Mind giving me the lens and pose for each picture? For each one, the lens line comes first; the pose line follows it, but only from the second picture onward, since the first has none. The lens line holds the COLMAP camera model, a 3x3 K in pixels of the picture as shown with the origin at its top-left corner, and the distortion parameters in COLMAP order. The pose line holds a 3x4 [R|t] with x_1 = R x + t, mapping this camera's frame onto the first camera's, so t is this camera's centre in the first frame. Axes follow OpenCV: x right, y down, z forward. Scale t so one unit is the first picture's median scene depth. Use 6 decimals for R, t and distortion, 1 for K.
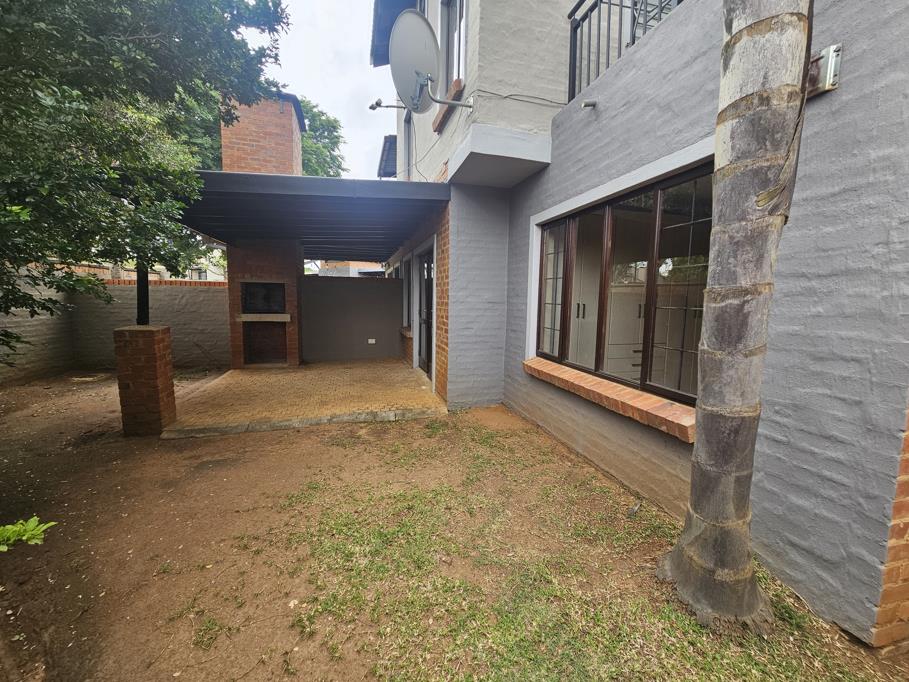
lens RADIAL K [[371.3, 0, 457.1], [0, 371.3, 334.1], [0, 0, 1]] dist [0.001161, 0.000060]
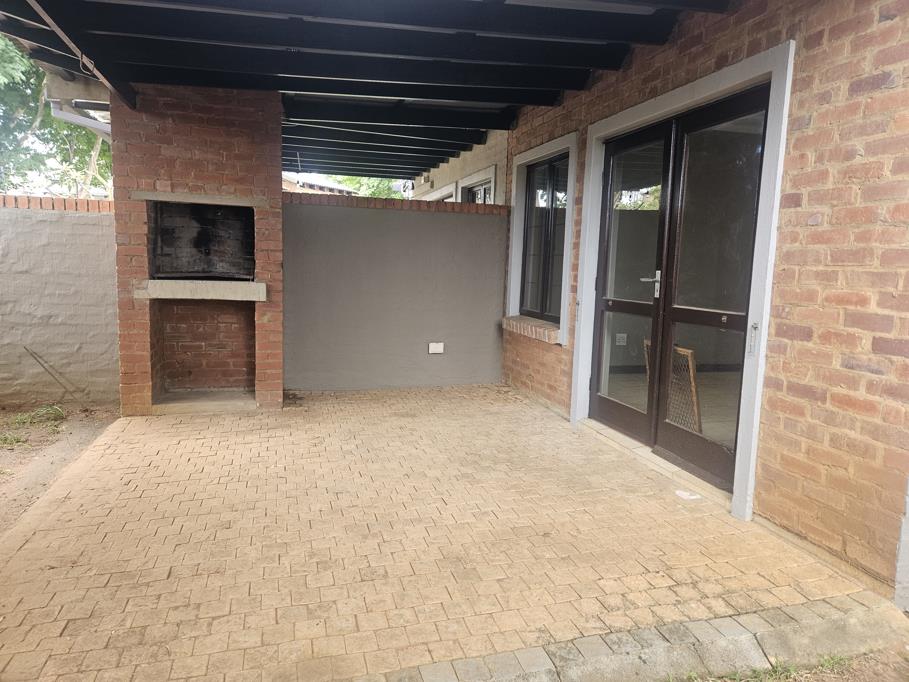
lens RADIAL K [[605.5, 0, 450.8], [0, 605.5, 336.2], [0, 0, 1]] dist [0.061557, -0.041130]
pose [[0.999847, 0.016237, 0.006477, -0.451625], [-0.016404, 0.999513, 0.026549, -0.029151], [-0.006043, -0.026651, 0.999627, 0.587044]]
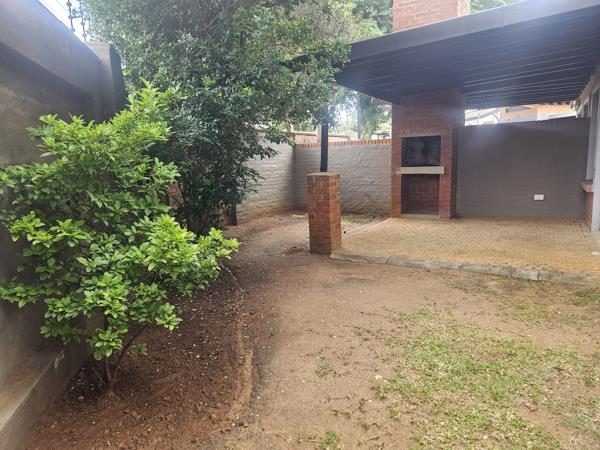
lens RADIAL K [[399.7, 0, 301.3], [0, 399.7, 219.5], [0, 0, 1]] dist [0.061557, -0.041130]
pose [[0.689446, 0.071502, -0.720799, 0.136421], [-0.031112, 0.997121, 0.069154, 0.046796], [0.723668, -0.025252, 0.689686, -0.047334]]
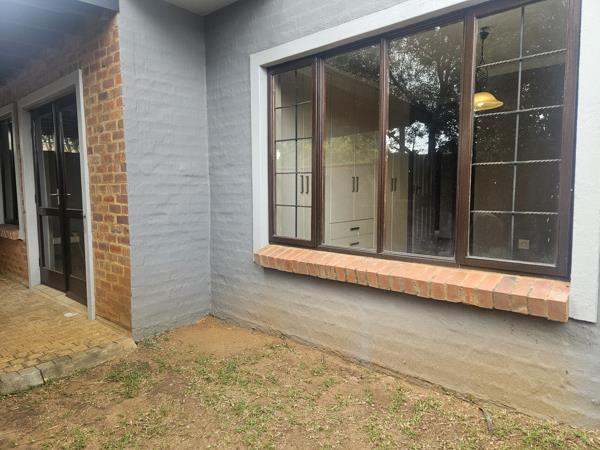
lens RADIAL K [[399.7, 0, 301.7], [0, 399.7, 221.8], [0, 0, 1]] dist [0.061557, -0.041130]
pose [[0.840142, -0.067047, 0.538207, -0.167441], [0.072955, 0.997282, 0.010354, 0.011385], [-0.537438, 0.030566, 0.842749, 0.282737]]
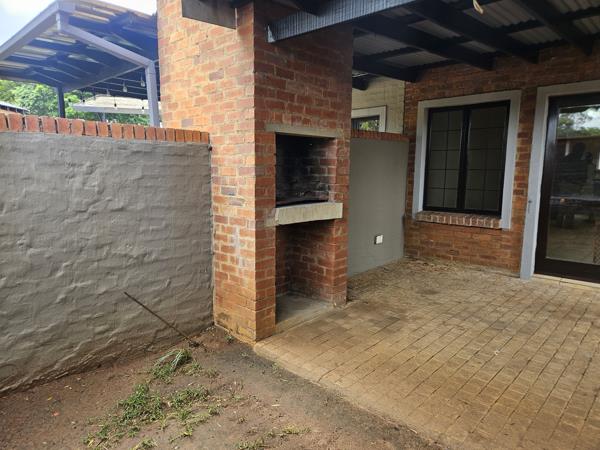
lens RADIAL K [[399.7, 0, 295.0], [0, 399.7, 225.6], [0, 0, 1]] dist [0.061557, -0.041130]
pose [[0.860990, -0.082323, 0.501916, -1.396517], [0.057401, 0.996237, 0.064933, -0.111176], [-0.505373, -0.027096, 0.862475, 1.051035]]
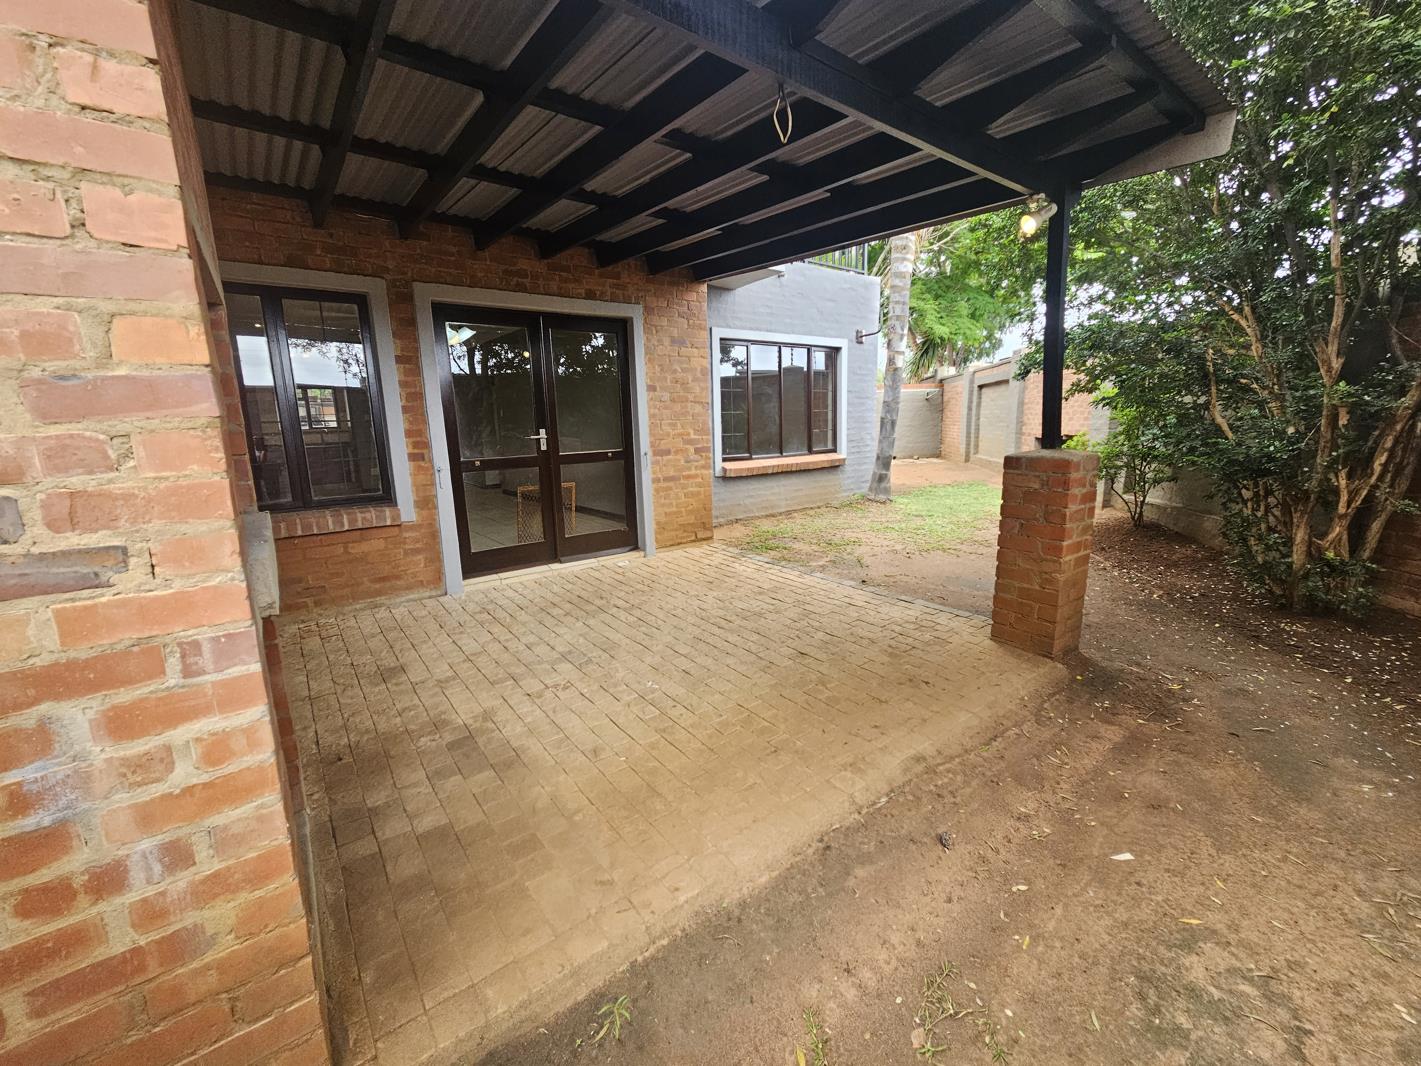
lens RADIAL K [[580.4, 0, 709.7], [0, 580.4, 524.4], [0, 0, 1]] dist [0.001161, 0.000060]
pose [[-0.367689, -0.168390, 0.914576, -1.361506], [0.113370, 0.968017, 0.223808, -0.149351], [-0.923013, 0.185977, -0.336839, 1.651508]]
